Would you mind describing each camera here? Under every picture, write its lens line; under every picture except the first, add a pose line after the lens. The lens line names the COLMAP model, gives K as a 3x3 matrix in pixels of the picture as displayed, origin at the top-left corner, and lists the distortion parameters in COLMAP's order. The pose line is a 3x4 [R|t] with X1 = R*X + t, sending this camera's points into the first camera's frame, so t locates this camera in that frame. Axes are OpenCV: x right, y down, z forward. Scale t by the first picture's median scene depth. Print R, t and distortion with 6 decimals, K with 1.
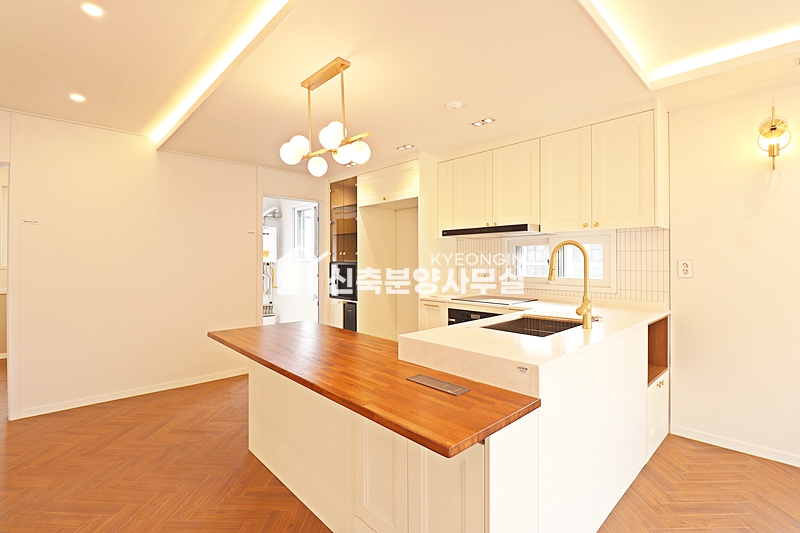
lens RADIAL K [[369.9, 0, 399.6], [0, 369.9, 263.8], [0, 0, 1]] dist [-0.014696, -0.001715]
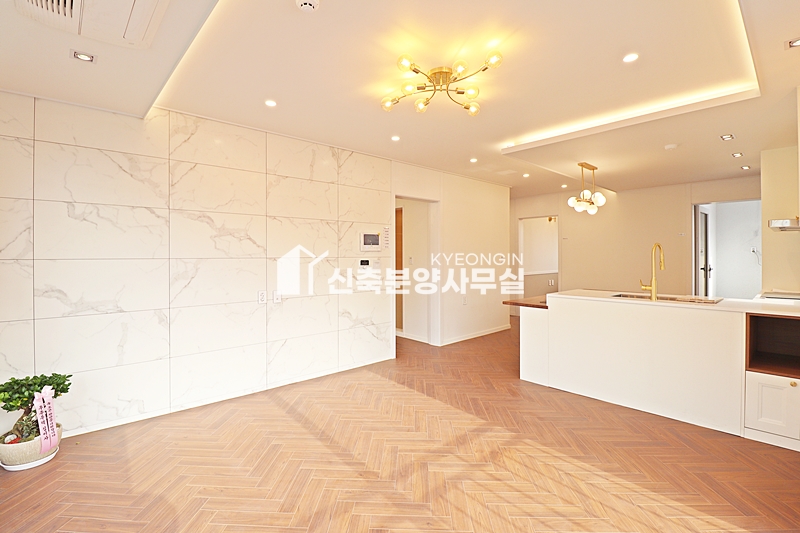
lens RADIAL K [[369.9, 0, 399.6], [0, 369.9, 262.4], [0, 0, 1]] dist [-0.014696, -0.001715]
pose [[-0.012987, 0.023526, -0.999639, 1.406940], [-0.003438, 0.999716, 0.023573, -0.009178], [0.999910, 0.003743, -0.012903, -0.029427]]
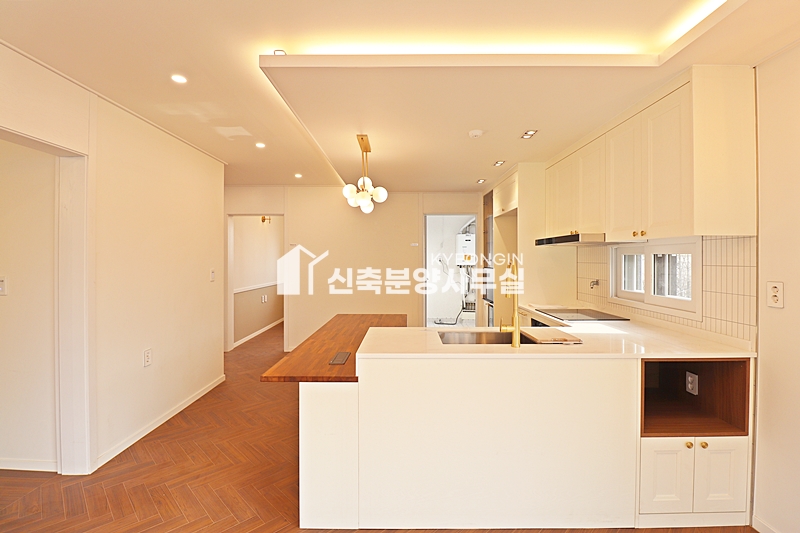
lens RADIAL K [[369.9, 0, 400.5], [0, 369.9, 261.5], [0, 0, 1]] dist [-0.014696, -0.001715]
pose [[0.726264, 0.008843, -0.687359, 0.662786], [-0.008944, 0.999954, 0.003414, -0.039428], [0.687358, 0.003668, 0.726310, 0.032289]]
